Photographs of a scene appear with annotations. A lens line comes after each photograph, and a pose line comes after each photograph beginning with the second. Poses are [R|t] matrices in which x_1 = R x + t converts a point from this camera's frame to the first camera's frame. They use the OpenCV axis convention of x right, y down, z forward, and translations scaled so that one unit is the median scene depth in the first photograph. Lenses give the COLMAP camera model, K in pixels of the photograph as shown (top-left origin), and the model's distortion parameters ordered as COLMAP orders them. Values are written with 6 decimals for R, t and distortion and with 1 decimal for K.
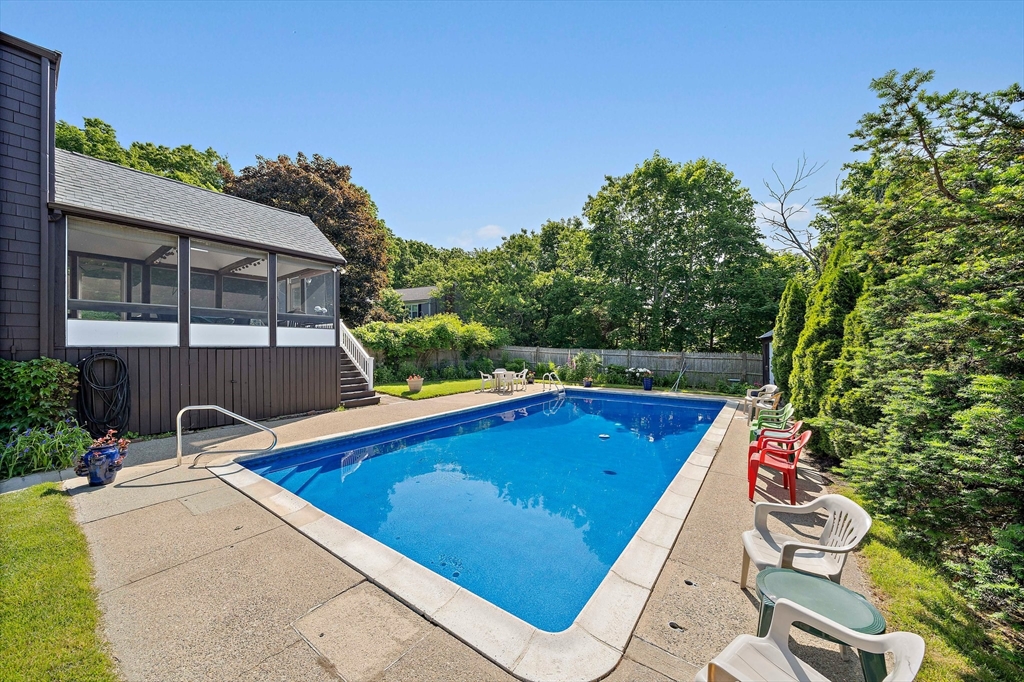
lens RADIAL K [[357.2, 0, 506.9], [0, 357.2, 343.2], [0, 0, 1]] dist [0.000426, -0.000009]
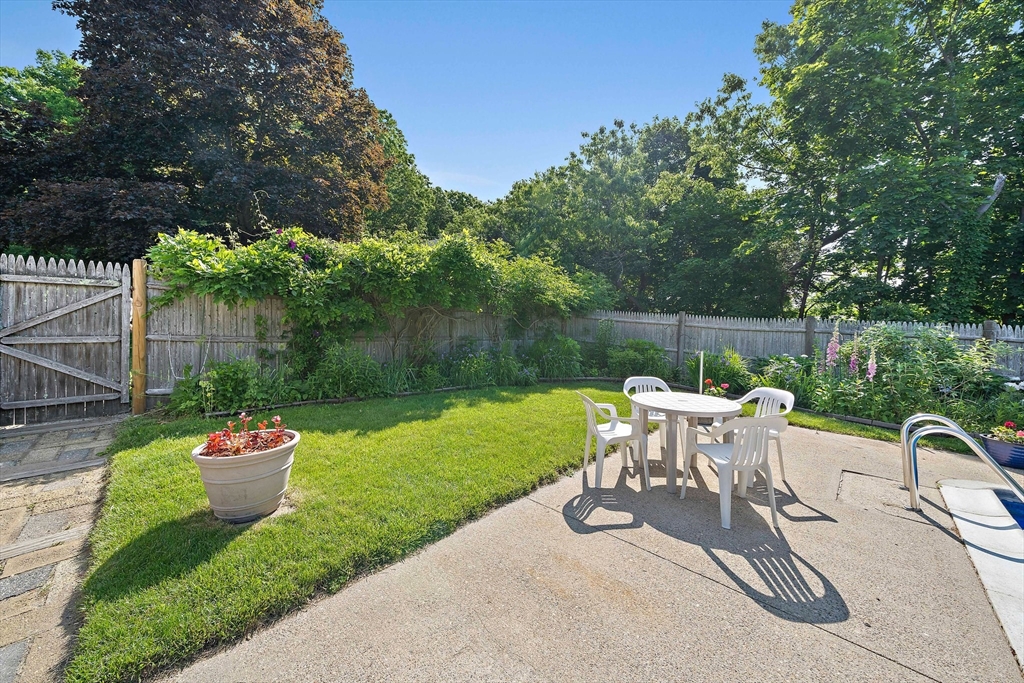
lens RADIAL K [[357.2, 0, 505.7], [0, 357.2, 342.6], [0, 0, 1]] dist [0.000426, -0.000009]
pose [[0.990121, 0.029852, -0.136999, -0.065096], [-0.021493, 0.997839, 0.062098, 0.022522], [0.138557, -0.058540, 0.988623, 0.534196]]
